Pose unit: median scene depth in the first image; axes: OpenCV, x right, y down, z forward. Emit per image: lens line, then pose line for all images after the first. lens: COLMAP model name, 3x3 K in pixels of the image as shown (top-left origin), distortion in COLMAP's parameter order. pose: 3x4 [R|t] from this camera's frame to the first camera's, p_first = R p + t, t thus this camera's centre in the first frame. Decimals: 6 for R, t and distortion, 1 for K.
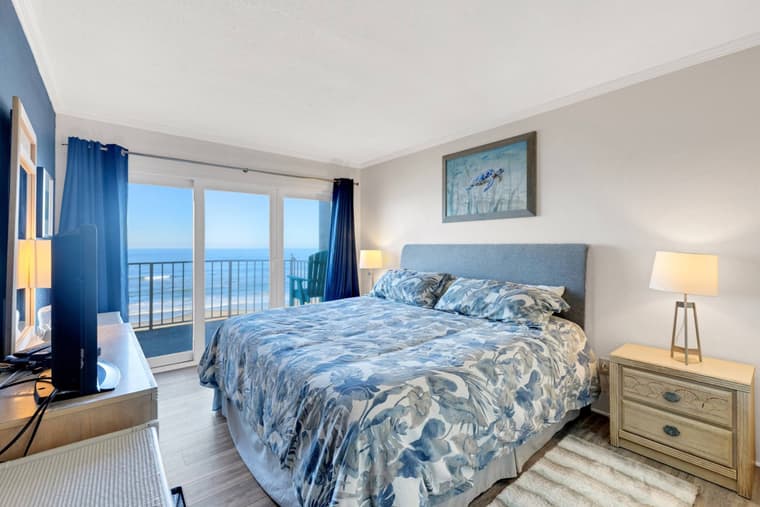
lens RADIAL K [[341.2, 0, 380.0], [0, 341.2, 253.5], [0, 0, 1]] dist [-0.000359, -0.000371]
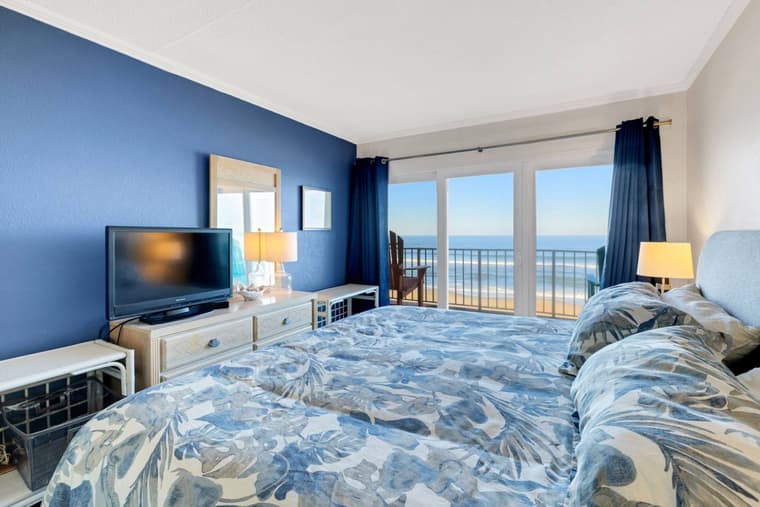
lens RADIAL K [[339.1, 0, 378.5], [0, 339.1, 236.5], [0, 0, 1]] dist [-0.001746, -0.000299]
pose [[0.349434, 0.004835, -0.936948, 0.422928], [-0.013626, 0.999907, 0.000078, -0.015083], [0.936862, 0.012739, 0.349468, 0.544084]]
